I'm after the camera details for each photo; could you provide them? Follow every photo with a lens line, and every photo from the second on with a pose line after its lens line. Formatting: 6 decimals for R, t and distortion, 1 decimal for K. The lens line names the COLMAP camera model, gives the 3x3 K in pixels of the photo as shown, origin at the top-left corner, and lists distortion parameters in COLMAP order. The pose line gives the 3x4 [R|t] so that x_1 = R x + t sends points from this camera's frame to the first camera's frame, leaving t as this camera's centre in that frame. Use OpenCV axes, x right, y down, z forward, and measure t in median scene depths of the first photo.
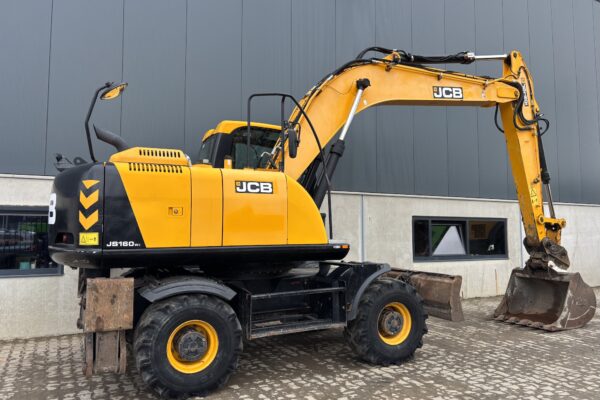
lens RADIAL K [[459.0, 0, 300.0], [0, 459.0, 182.4], [0, 0, 1]] dist [0.012321, 0.001080]
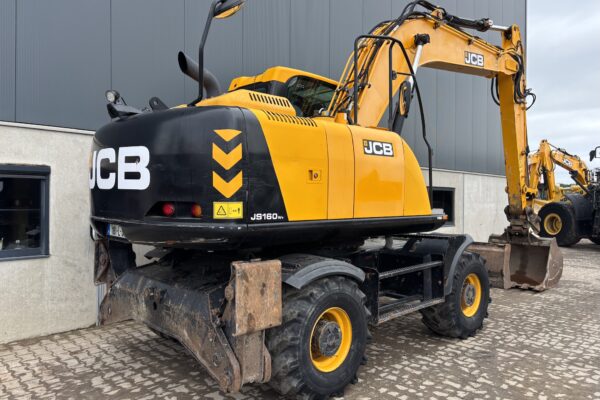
lens RADIAL K [[455.9, 0, 300.5], [0, 455.9, 192.6], [0, 0, 1]] dist [0.031114, -0.000699]
pose [[0.953886, 0.007305, 0.300079, -0.344033], [-0.034787, 0.995658, 0.086341, 0.017065], [-0.298145, -0.092798, 0.949999, 0.169288]]
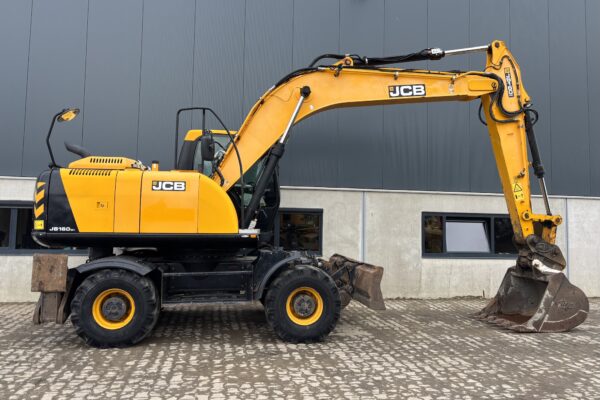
lens RADIAL K [[459.0, 0, 300.0], [0, 459.0, 182.4], [0, 0, 1]] dist [0.012321, 0.001080]
pose [[0.953903, -0.014312, -0.299773, 0.429282], [0.015843, 0.999871, 0.002676, 0.002415], [0.299696, -0.007302, 0.954007, -0.052275]]
